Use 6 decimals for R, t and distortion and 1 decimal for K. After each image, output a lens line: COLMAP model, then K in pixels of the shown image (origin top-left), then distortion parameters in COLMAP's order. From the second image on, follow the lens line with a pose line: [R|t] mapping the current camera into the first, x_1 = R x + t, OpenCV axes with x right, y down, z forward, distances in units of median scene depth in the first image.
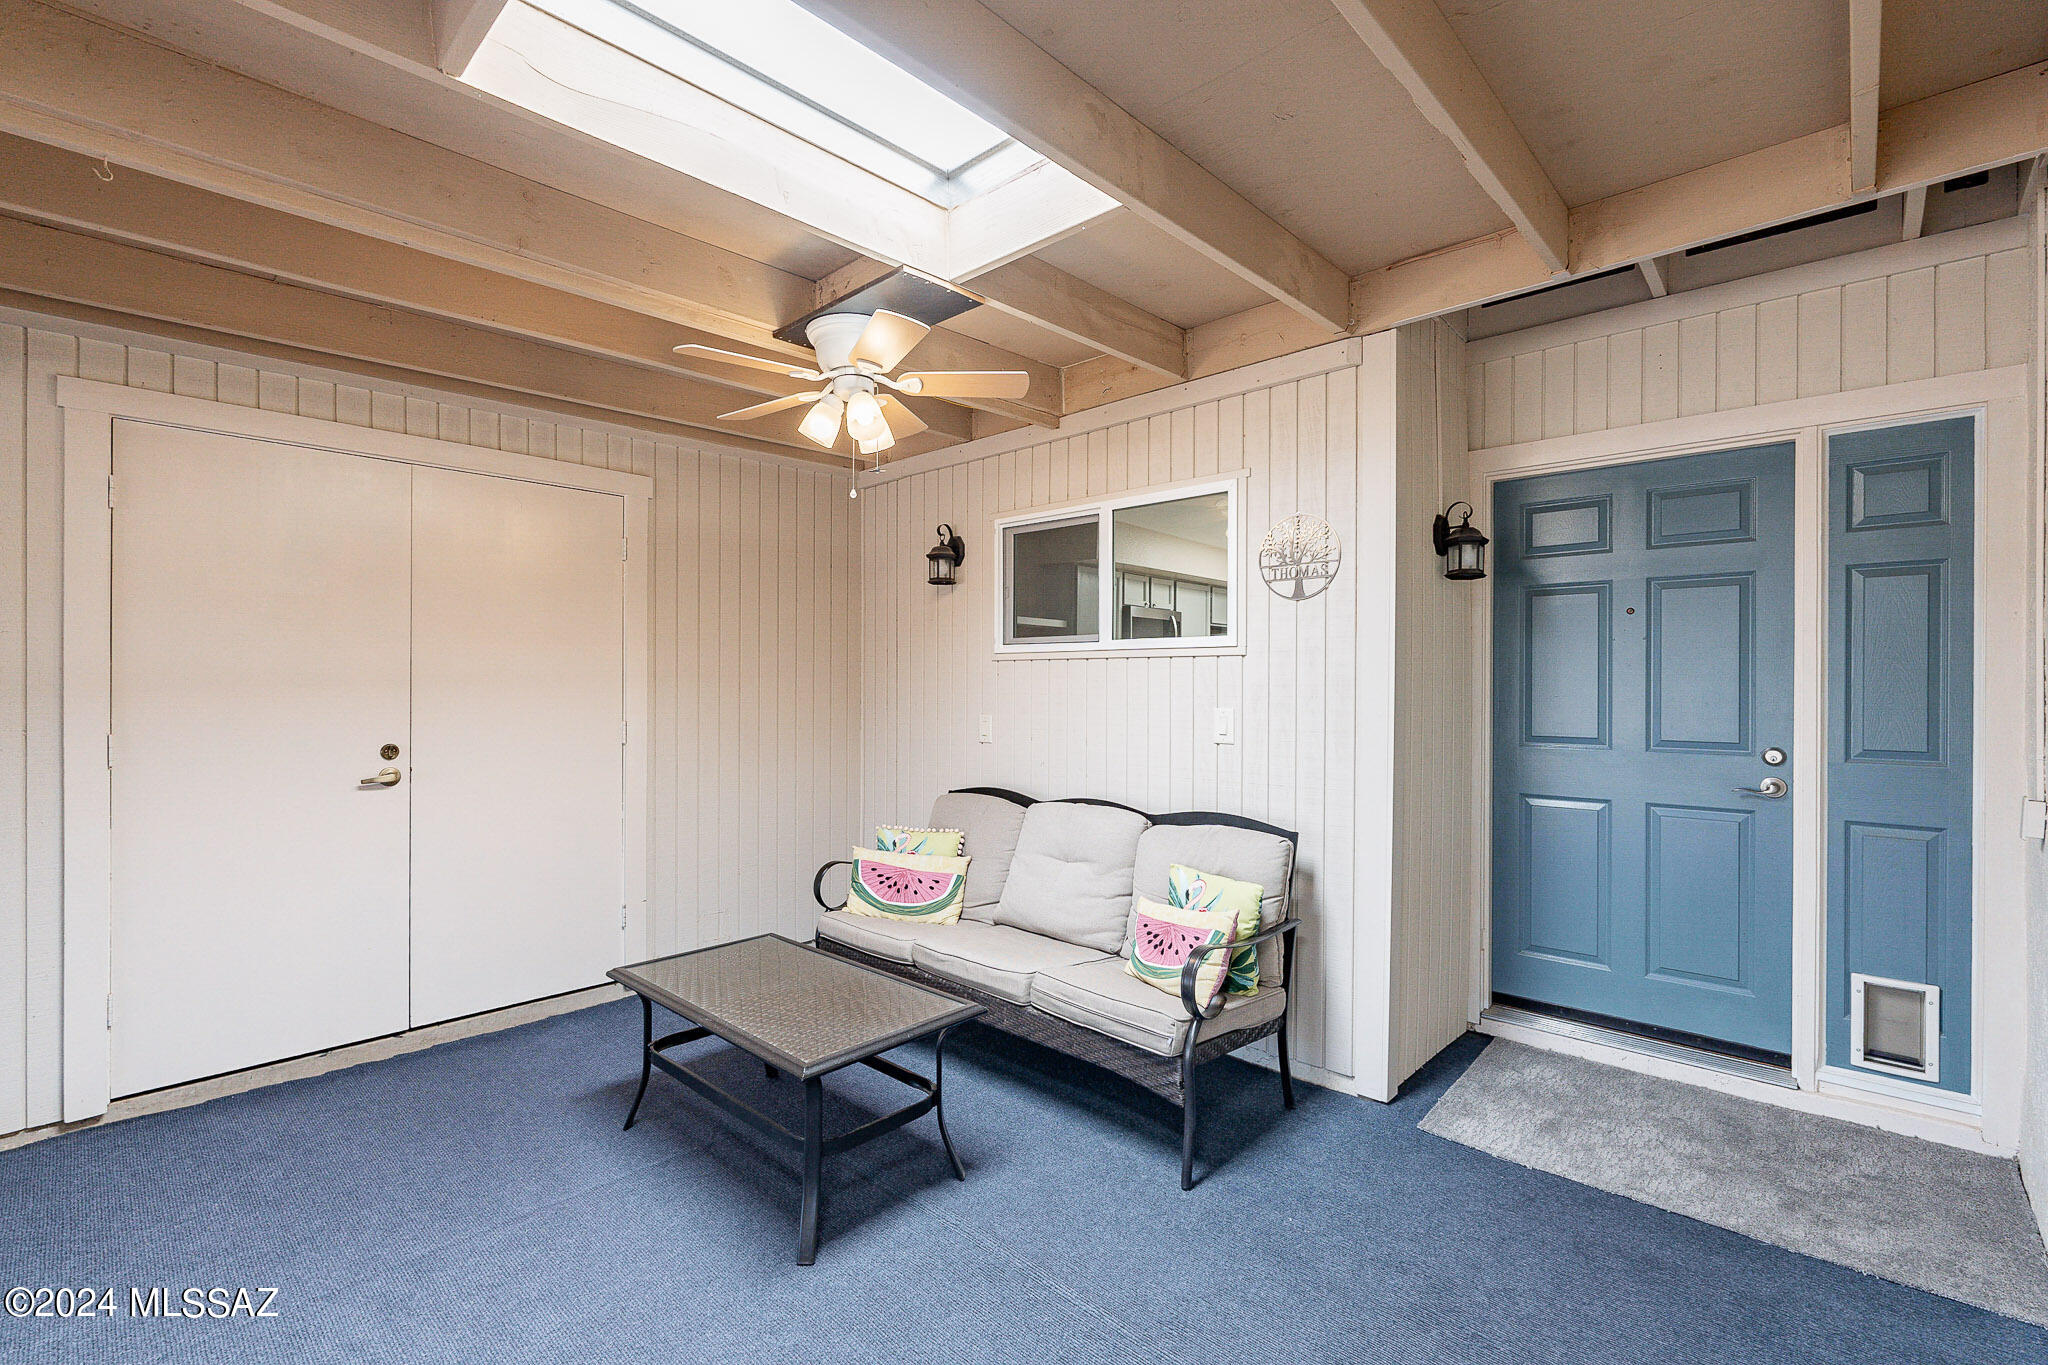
lens RADIAL K [[903.8, 0, 1029.3], [0, 903.8, 685.7], [0, 0, 1]] dist [0.003407, -0.000886]
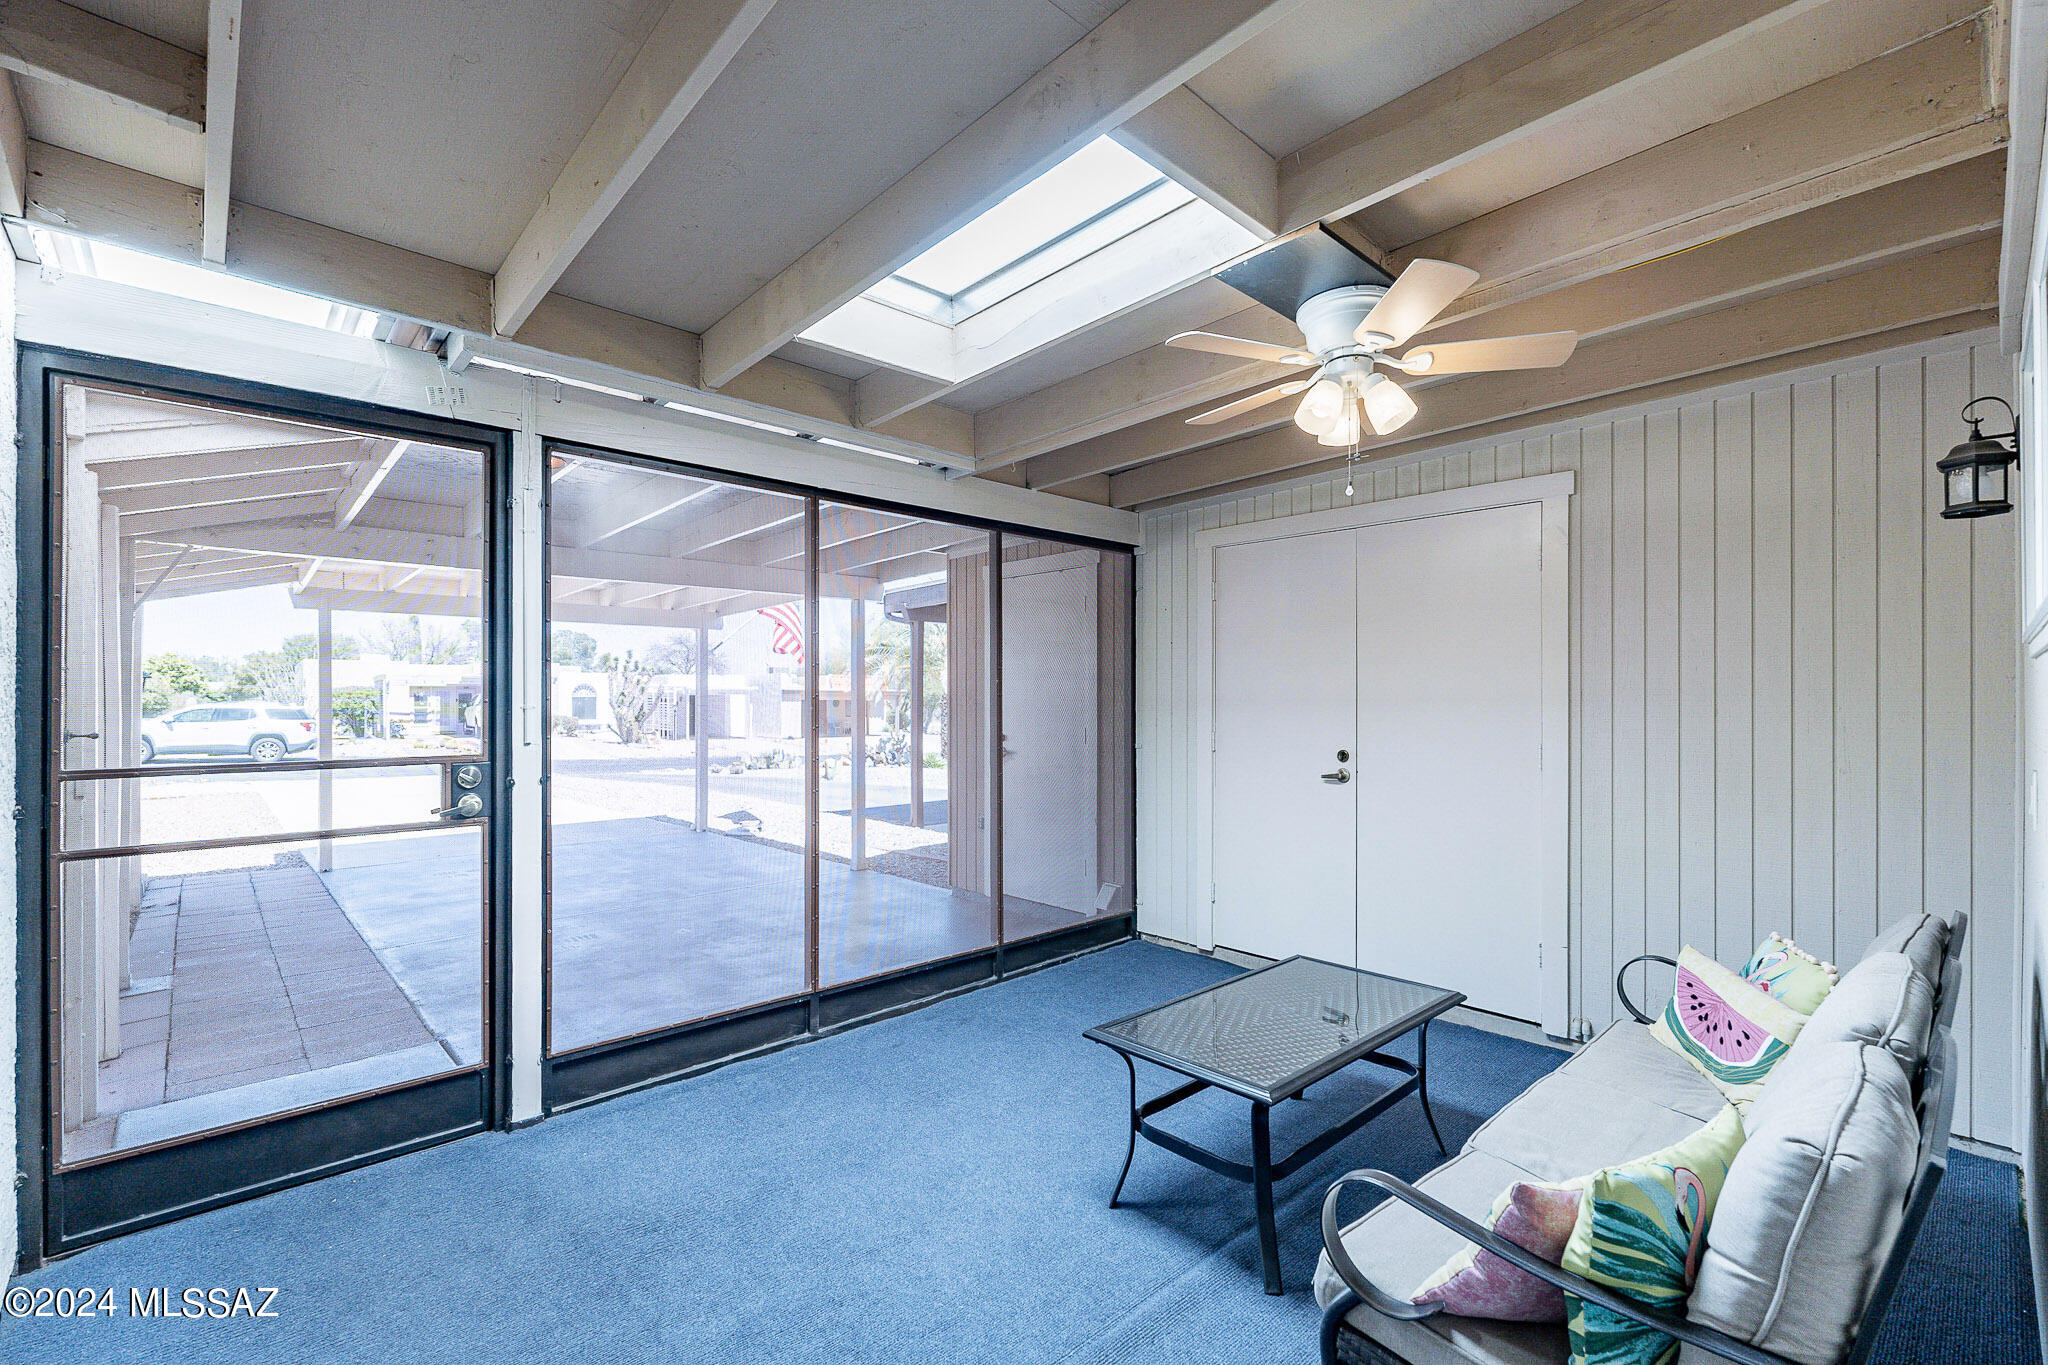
lens RADIAL K [[903.8, 0, 1020.5], [0, 903.8, 694.3], [0, 0, 1]] dist [0.003407, -0.000886]
pose [[-0.081012, -0.005898, -0.996696, 0.608101], [-0.002168, 0.999981, -0.005741, -0.006406], [0.996711, 0.001696, -0.081023, 0.641760]]
